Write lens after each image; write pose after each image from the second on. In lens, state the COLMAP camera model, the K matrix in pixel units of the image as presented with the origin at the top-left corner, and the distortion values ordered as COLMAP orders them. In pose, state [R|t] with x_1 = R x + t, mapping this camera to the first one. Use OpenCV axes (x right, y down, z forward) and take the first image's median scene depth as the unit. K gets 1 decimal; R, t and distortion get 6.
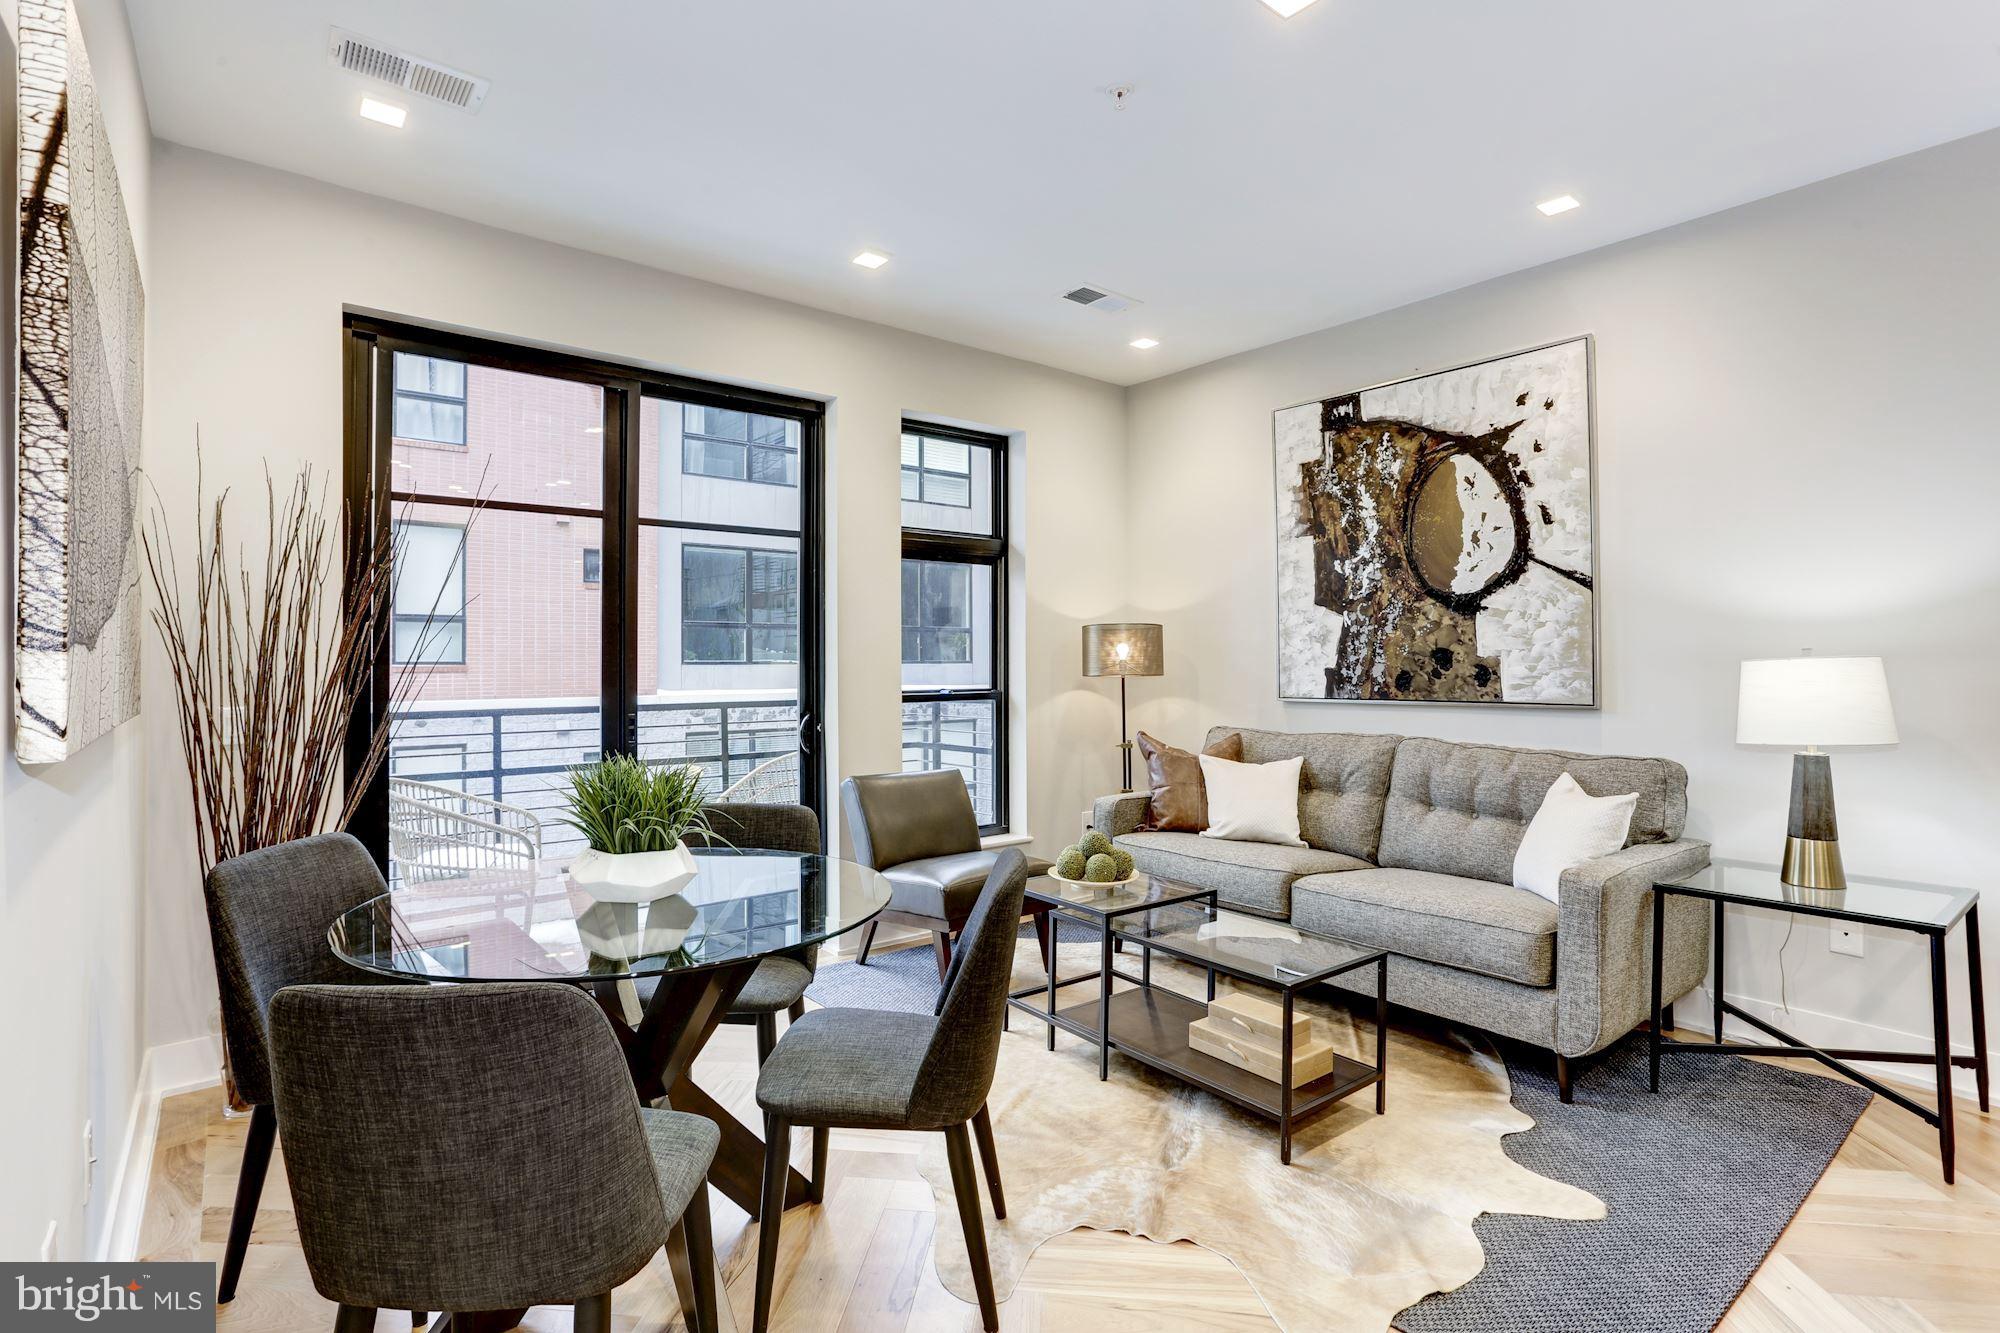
lens RADIAL K [[975.1, 0, 994.1], [0, 975.1, 672.1], [0, 0, 1]] dist [-0.025618, 0.015748]
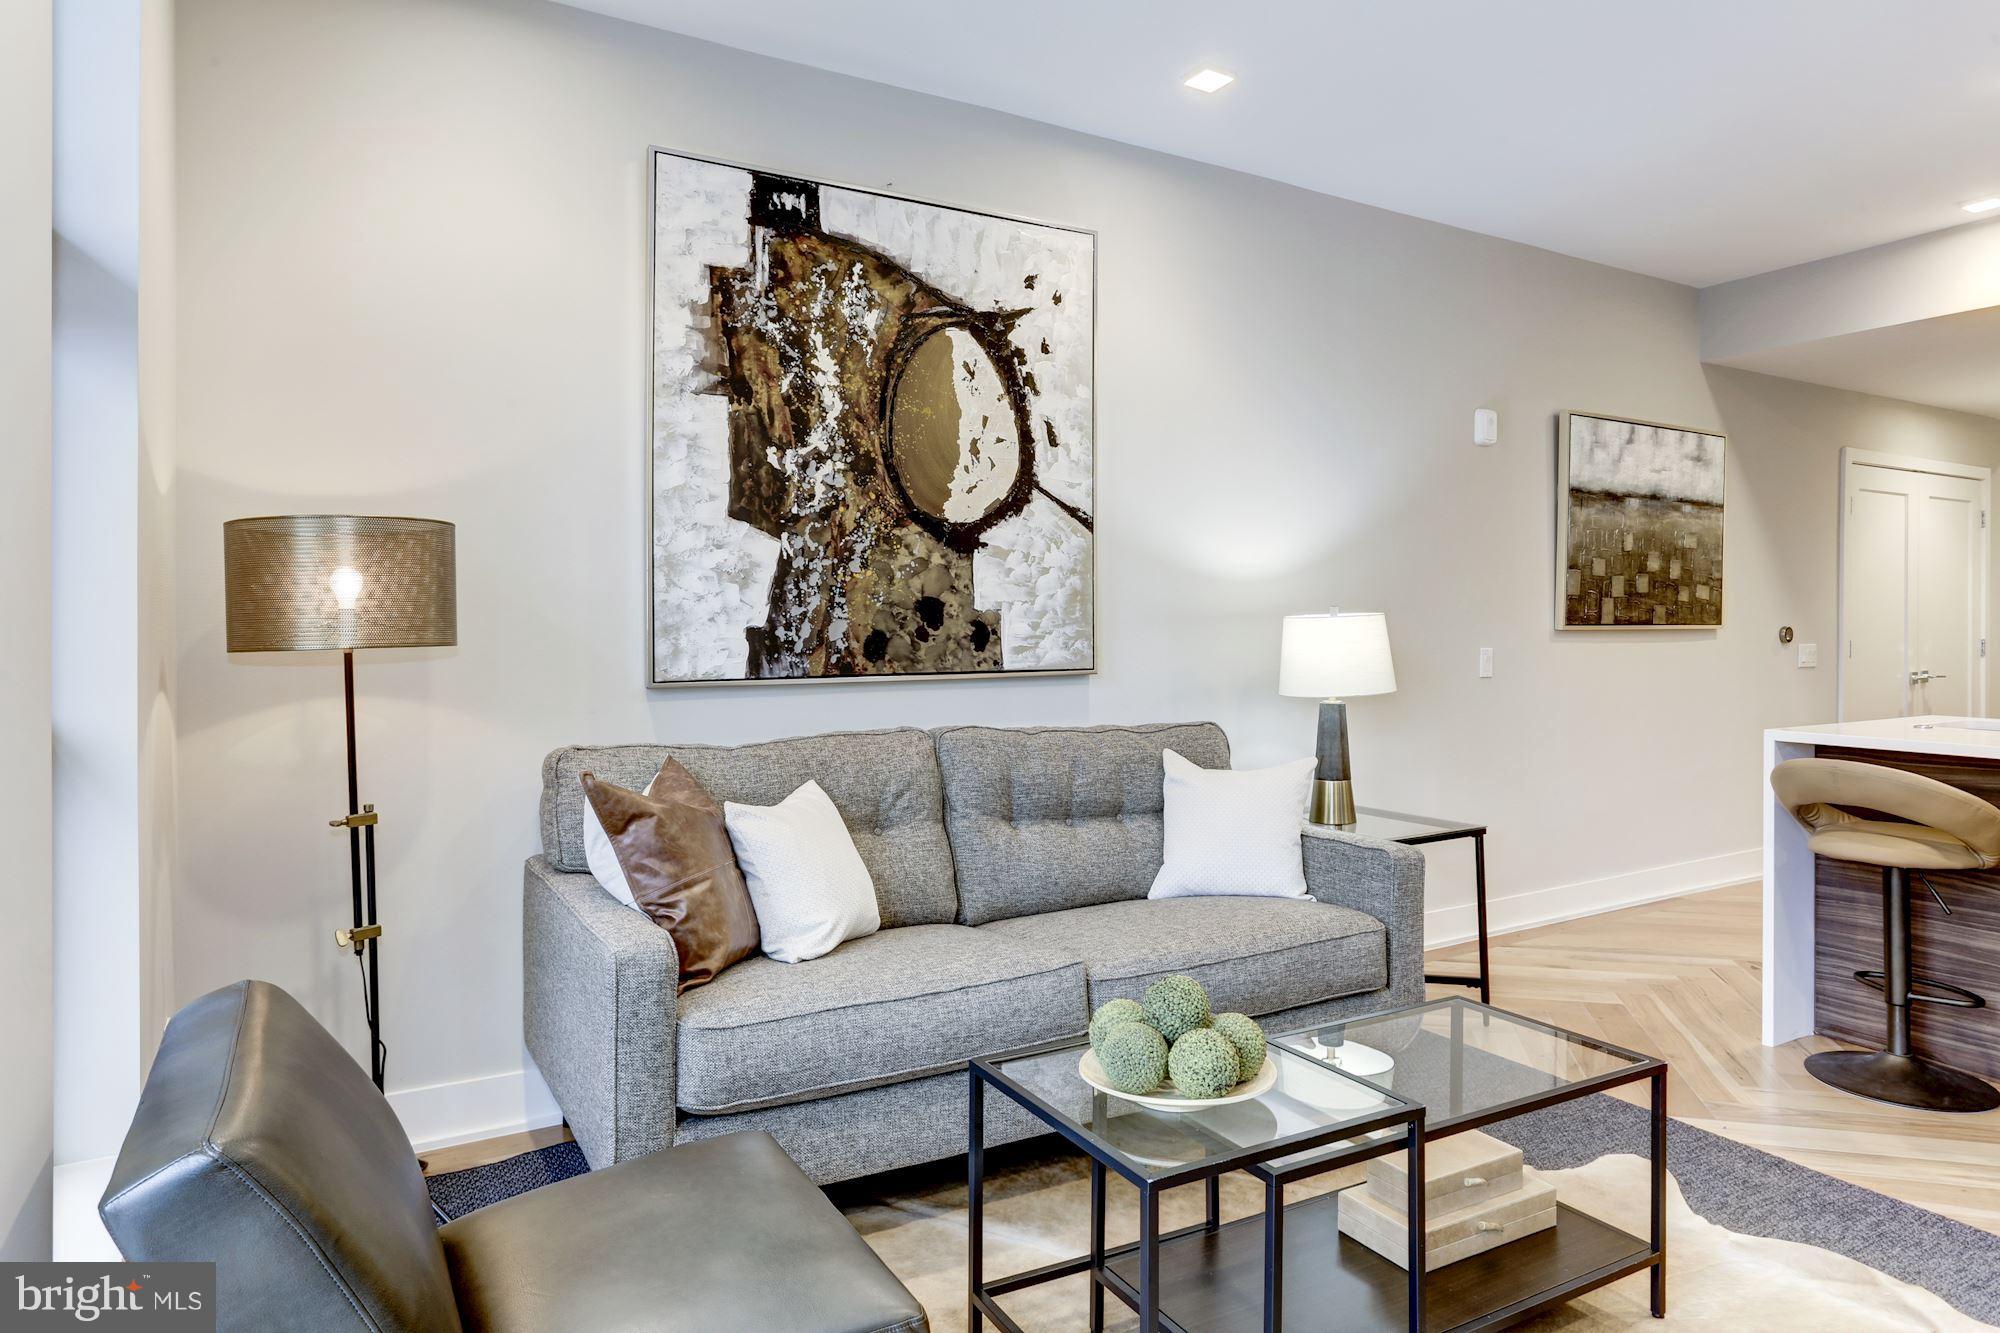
lens RADIAL K [[1258.9, 0, 922.7], [0, 1258.9, 615.7], [0, 0, 1]] dist [-0.017900, 0.014191]
pose [[0.151249, 0.007898, 0.988464, -0.427577], [0.010070, 0.999904, -0.009530, -0.002939], [-0.988444, 0.011395, 0.151155, 0.853229]]
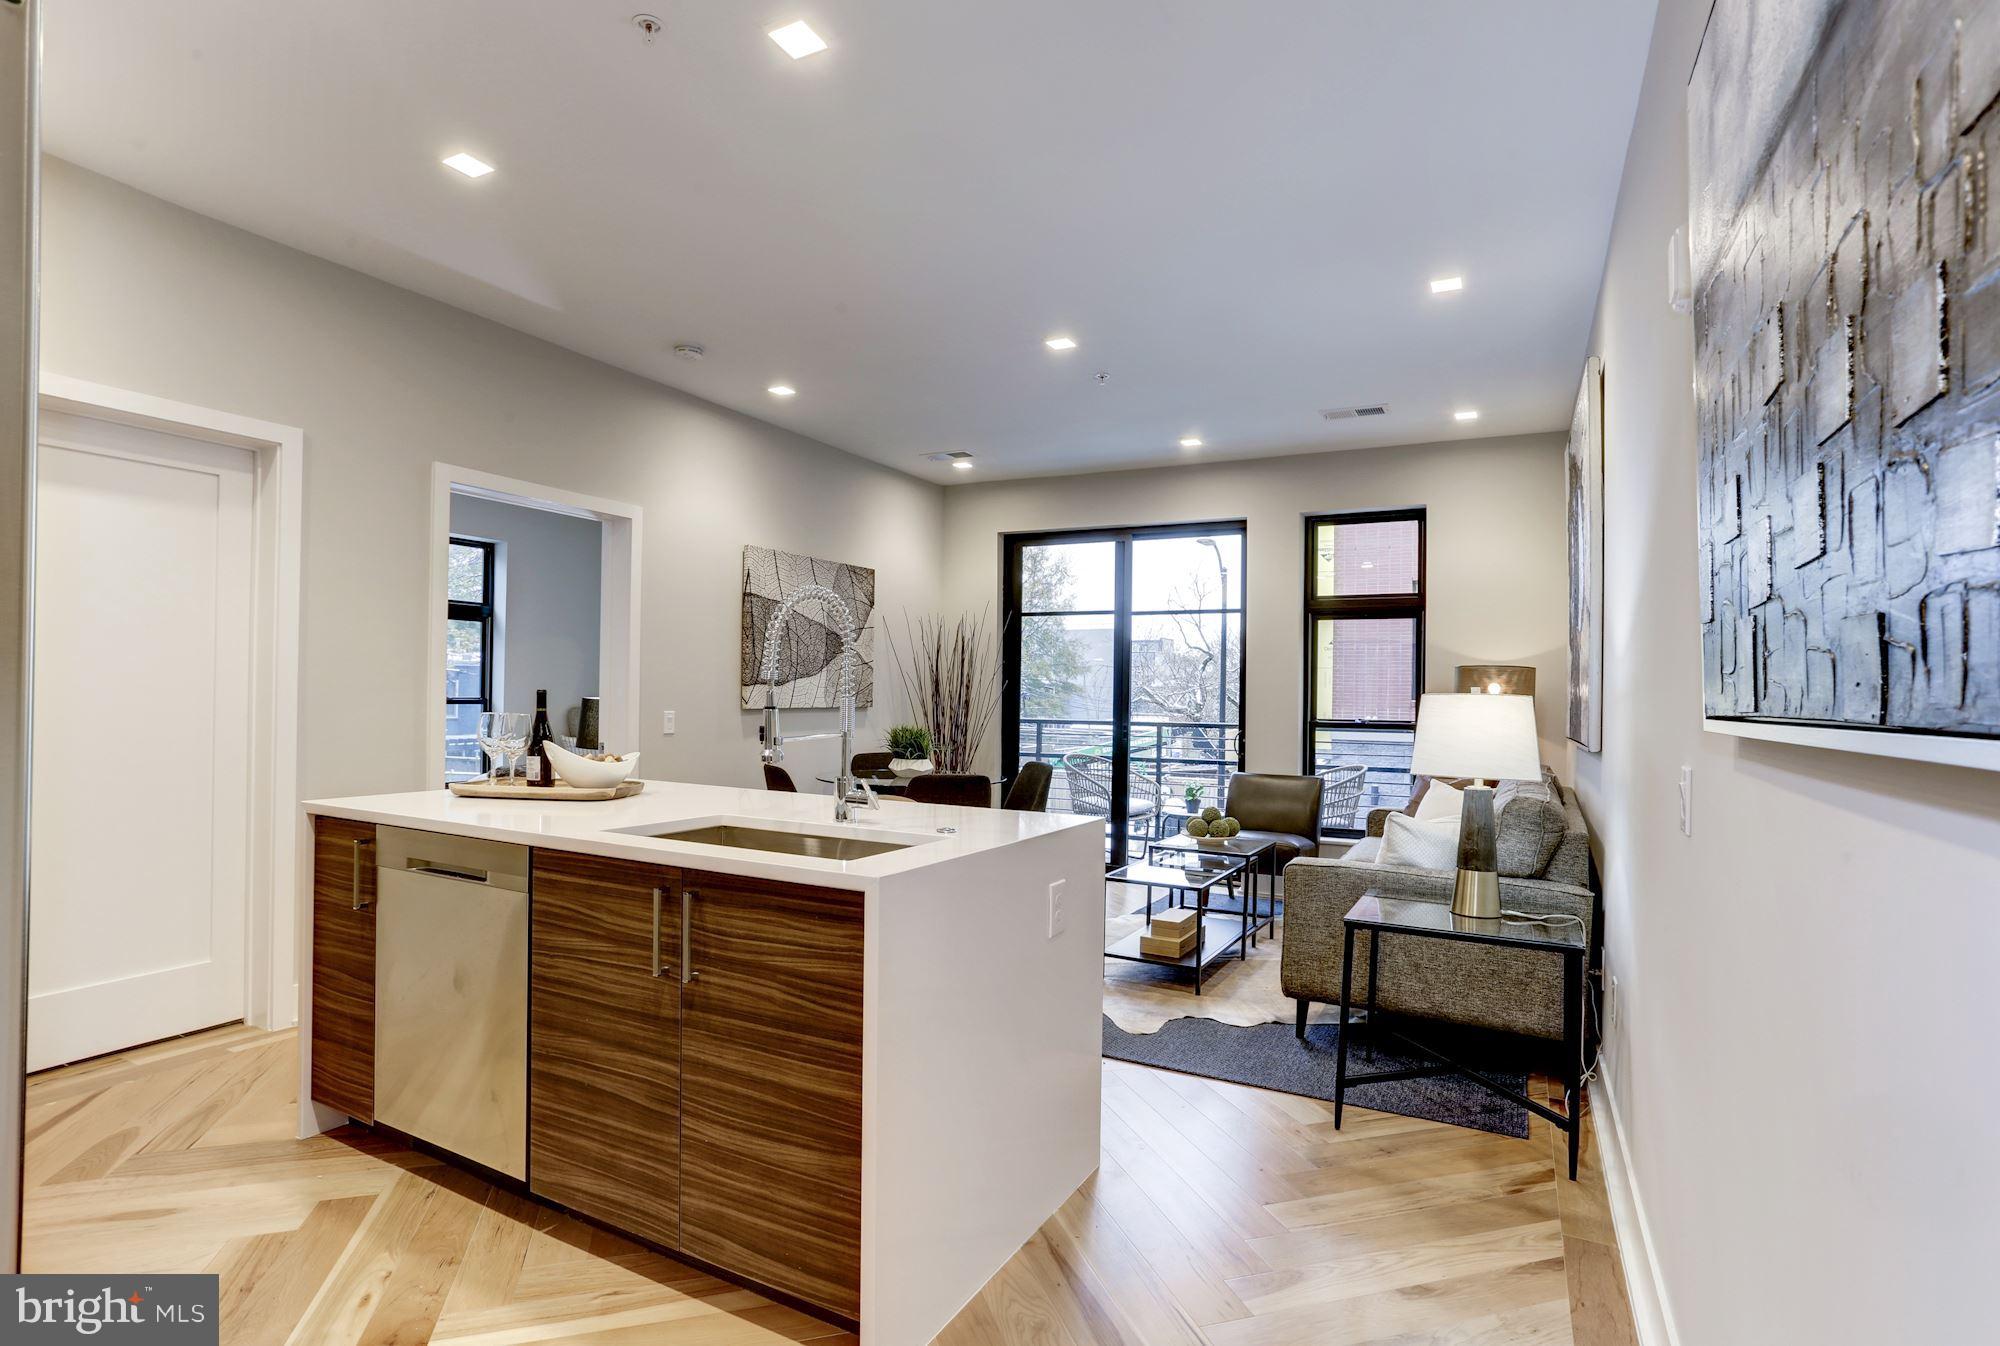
lens RADIAL K [[975.1, 0, 1008.2], [0, 975.1, 683.2], [0, 0, 1]] dist [-0.025618, 0.015748]
pose [[0.406019, -0.001272, -0.913864, 1.101909], [-0.025653, 0.999589, -0.012789, -0.001921], [0.913504, 0.028636, 0.405820, 0.084265]]
